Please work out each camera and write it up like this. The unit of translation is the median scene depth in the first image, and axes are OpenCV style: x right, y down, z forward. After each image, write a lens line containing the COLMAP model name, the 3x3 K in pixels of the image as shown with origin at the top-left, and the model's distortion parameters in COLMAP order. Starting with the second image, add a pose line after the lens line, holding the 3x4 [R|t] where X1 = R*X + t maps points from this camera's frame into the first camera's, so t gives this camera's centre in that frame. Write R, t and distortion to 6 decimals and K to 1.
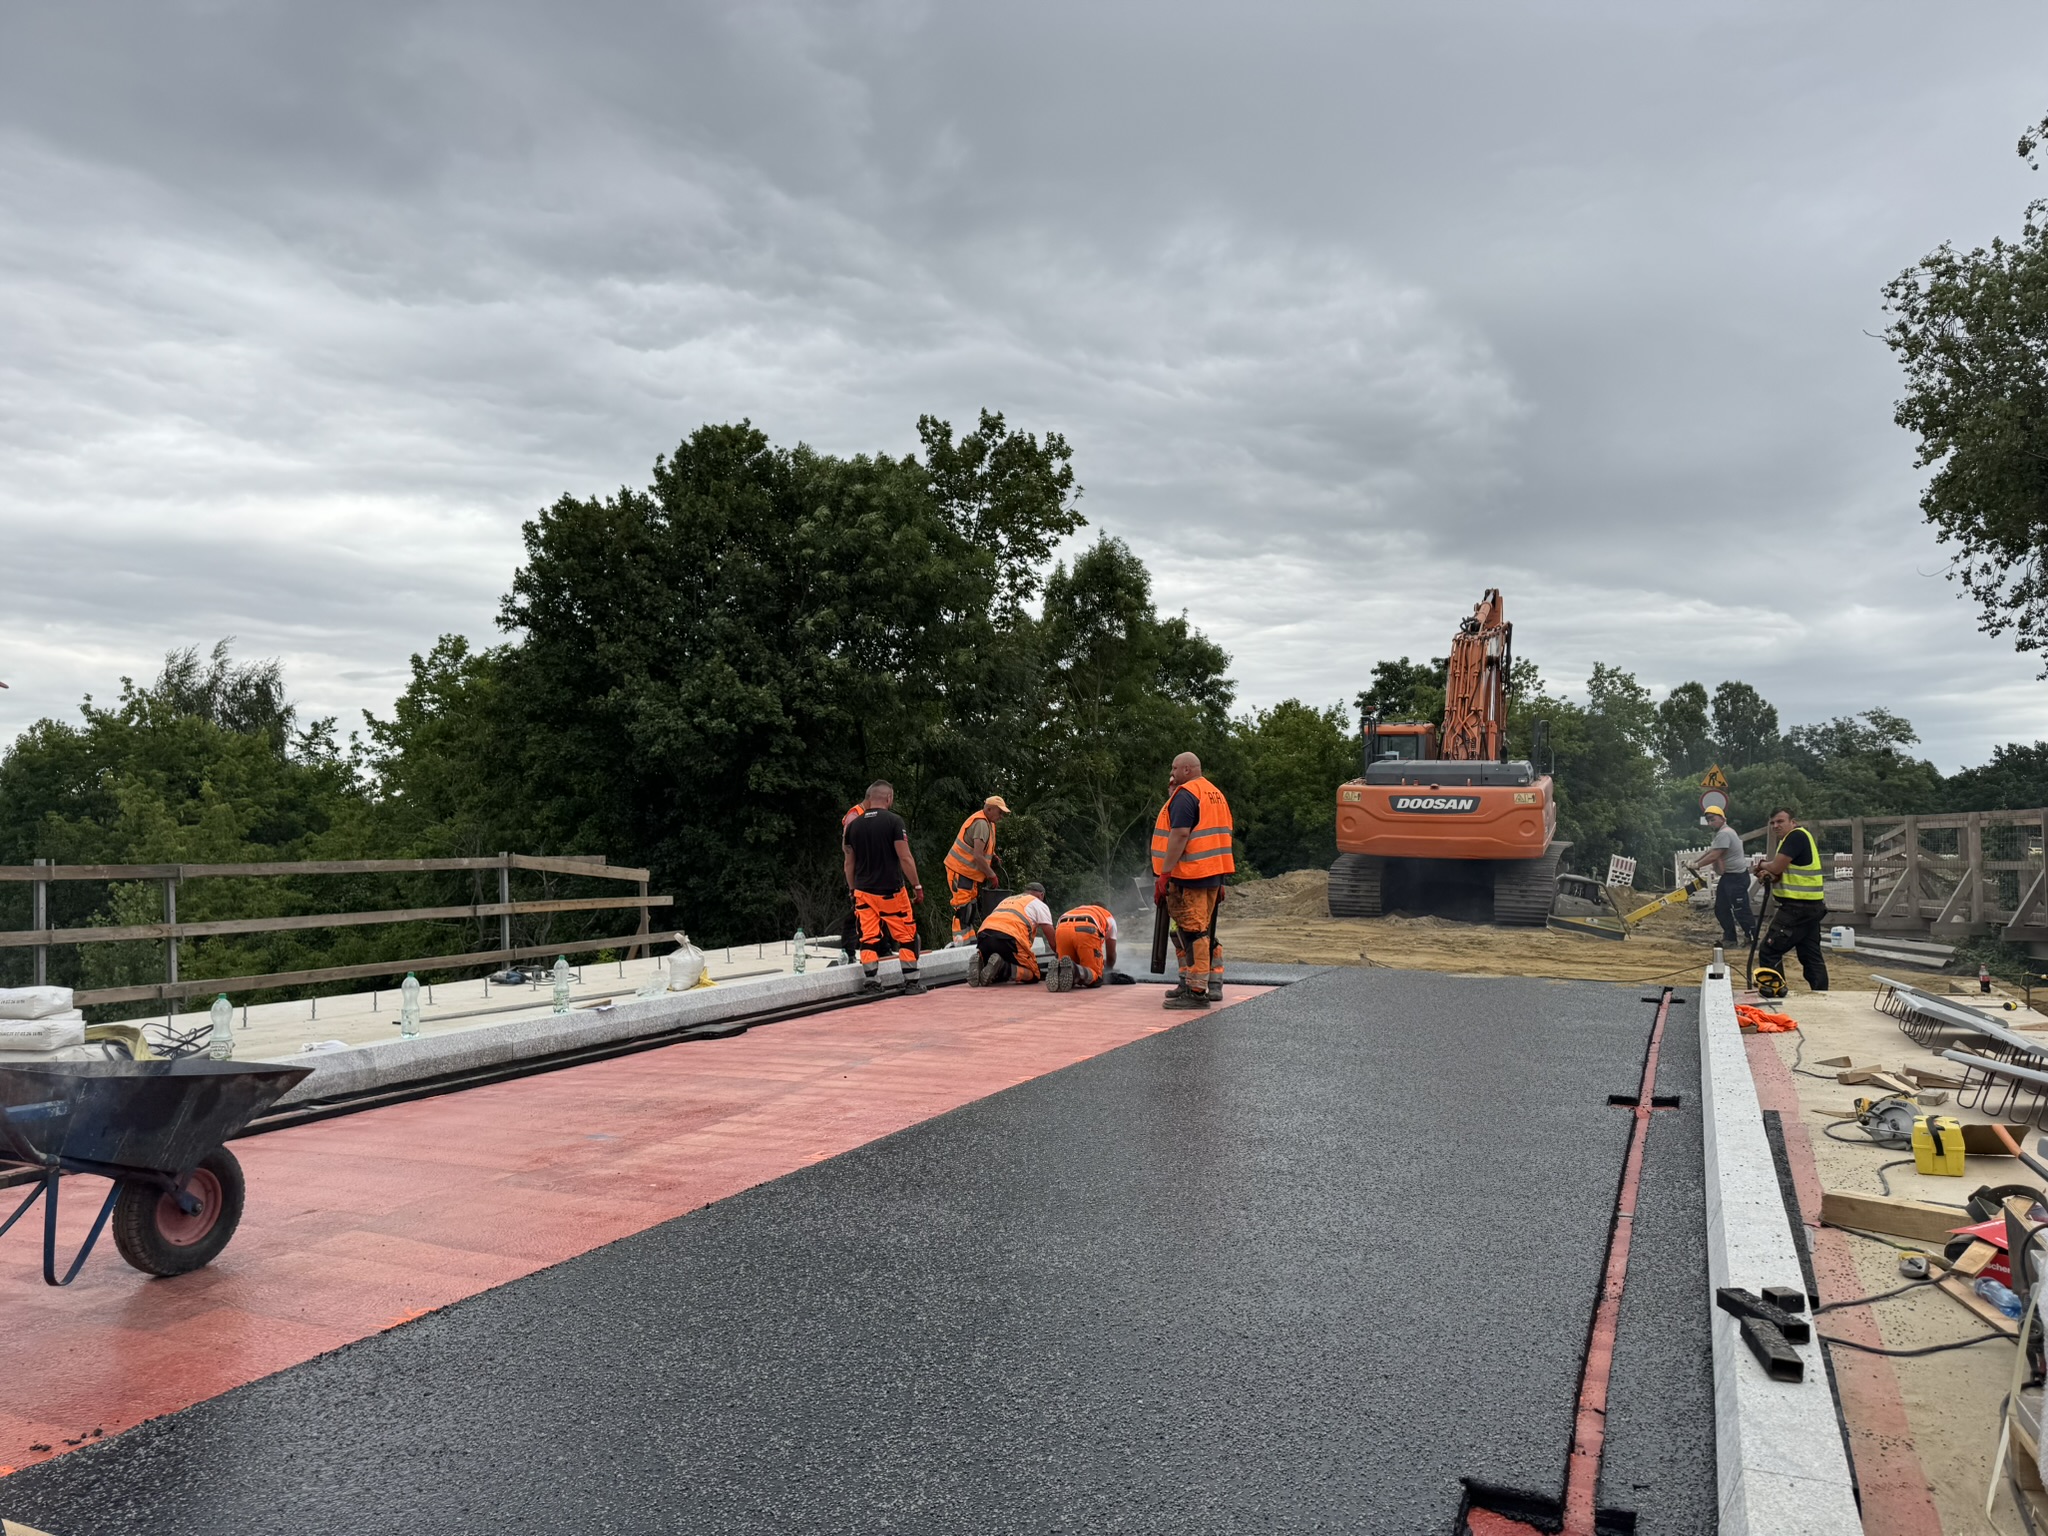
lens RADIAL K [[1429.4, 0, 1068.5], [0, 1429.4, 765.7], [0, 0, 1]] dist [0.150123, -0.153041]
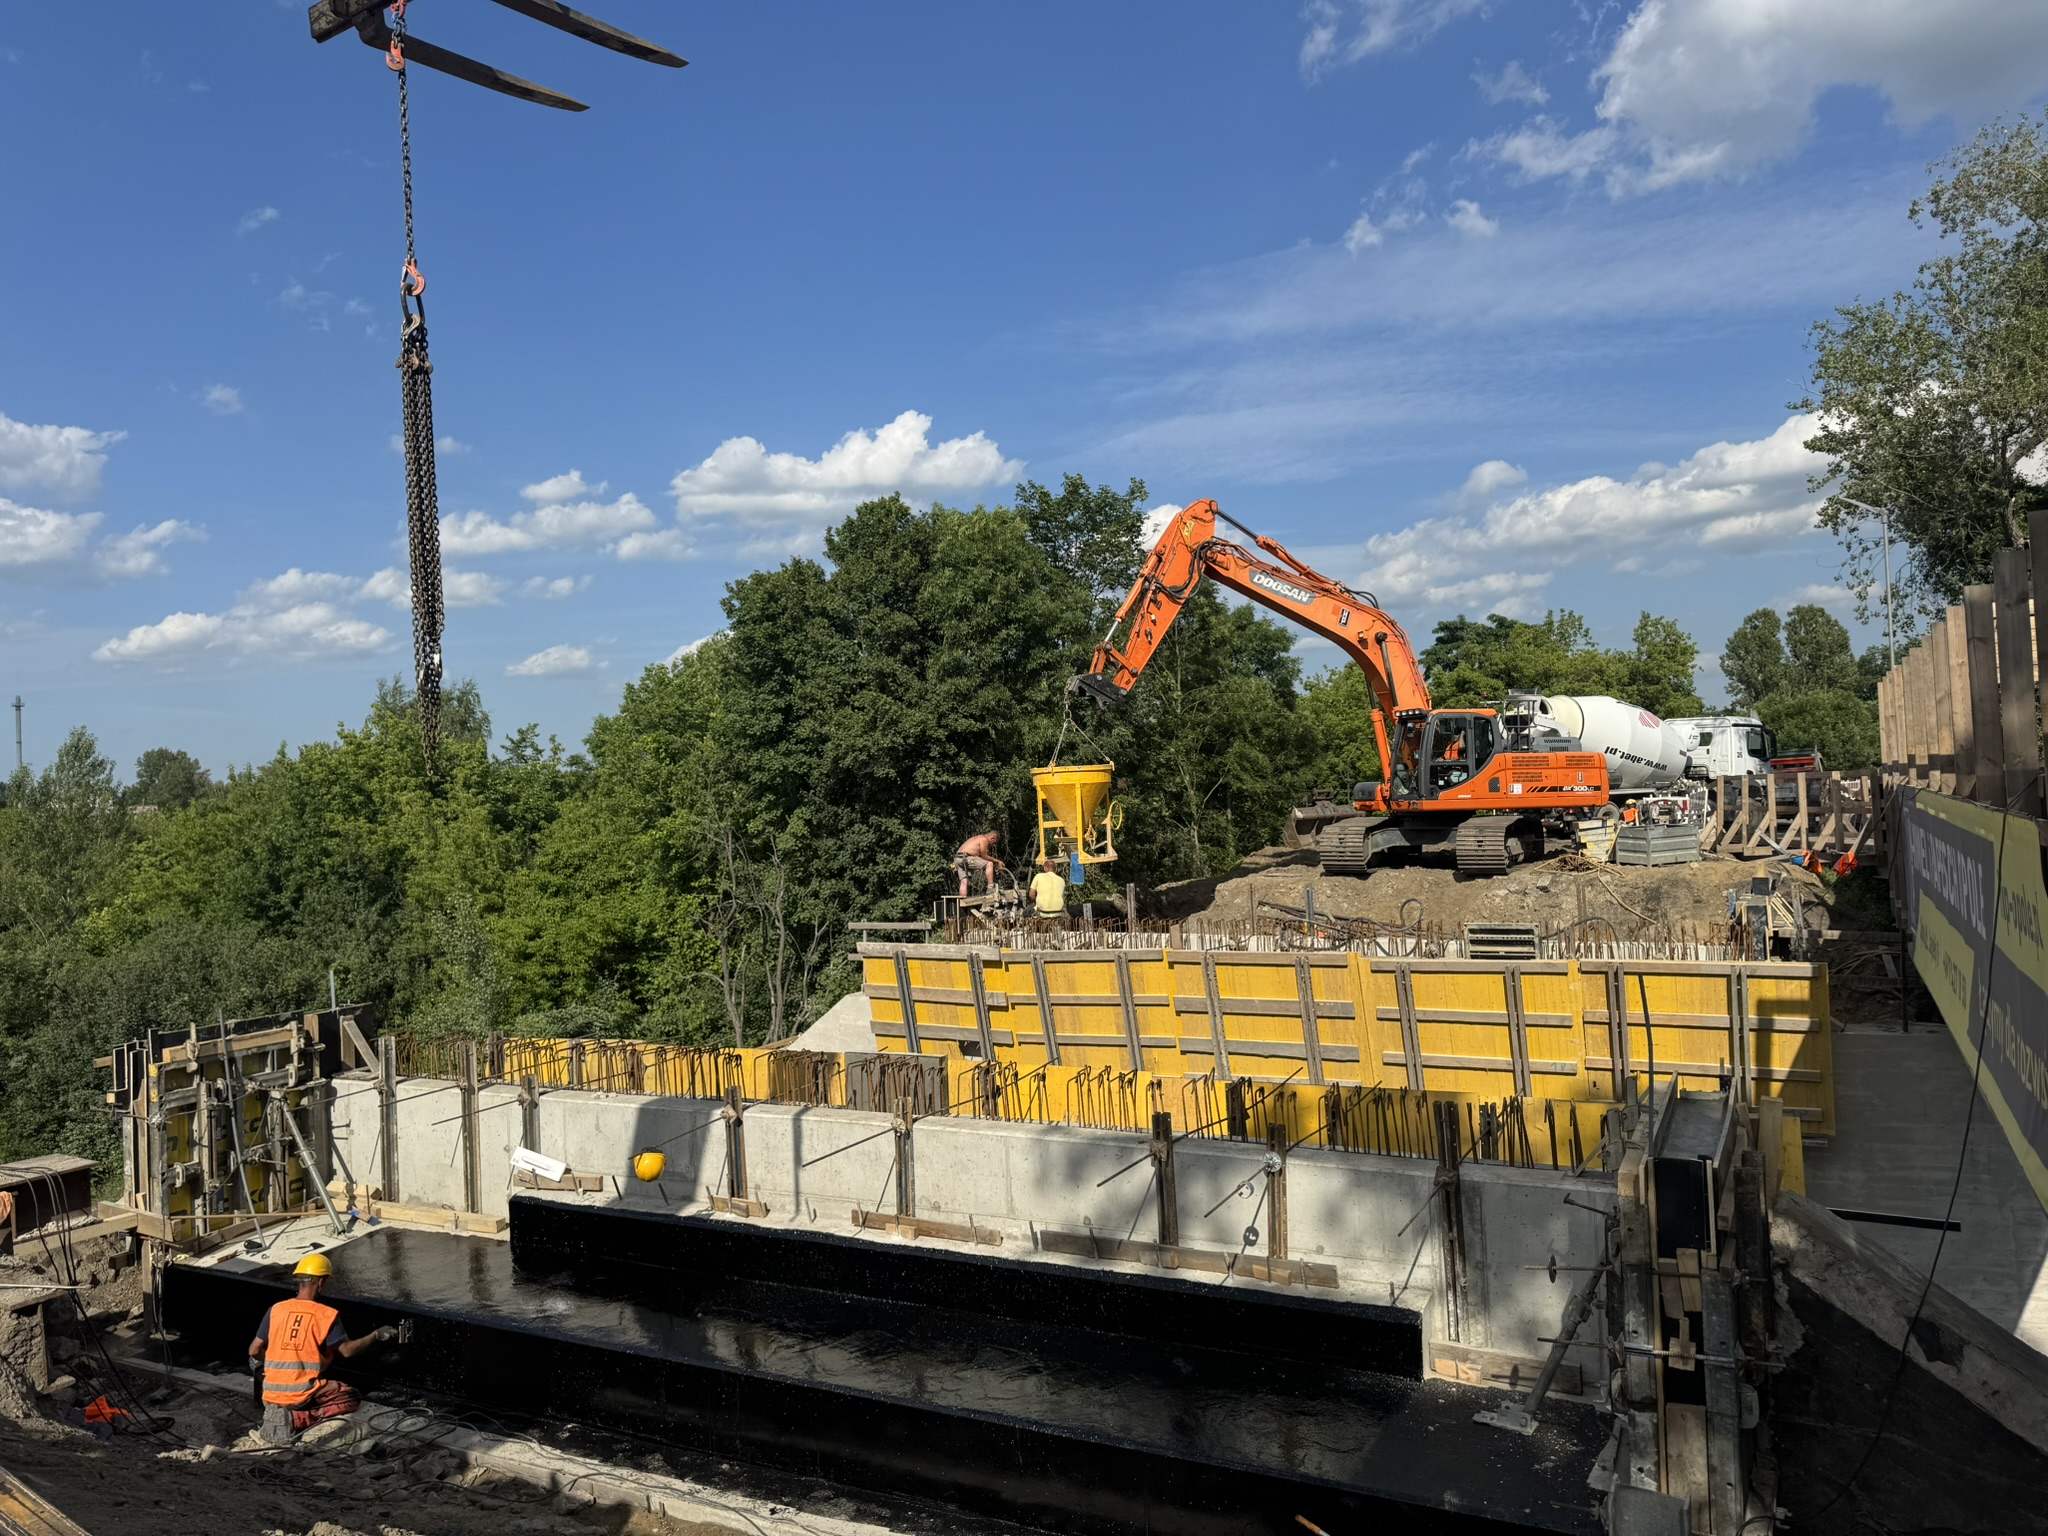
lens RADIAL K [[1429.4, 0, 1068.5], [0, 1429.4, 765.7], [0, 0, 1]] dist [0.150123, -0.153041]
pose [[0.997095, -0.045905, -0.060774, -0.003342], [0.048209, 0.998152, 0.036992, -0.030645], [0.058963, -0.039815, 0.997466, -0.198917]]
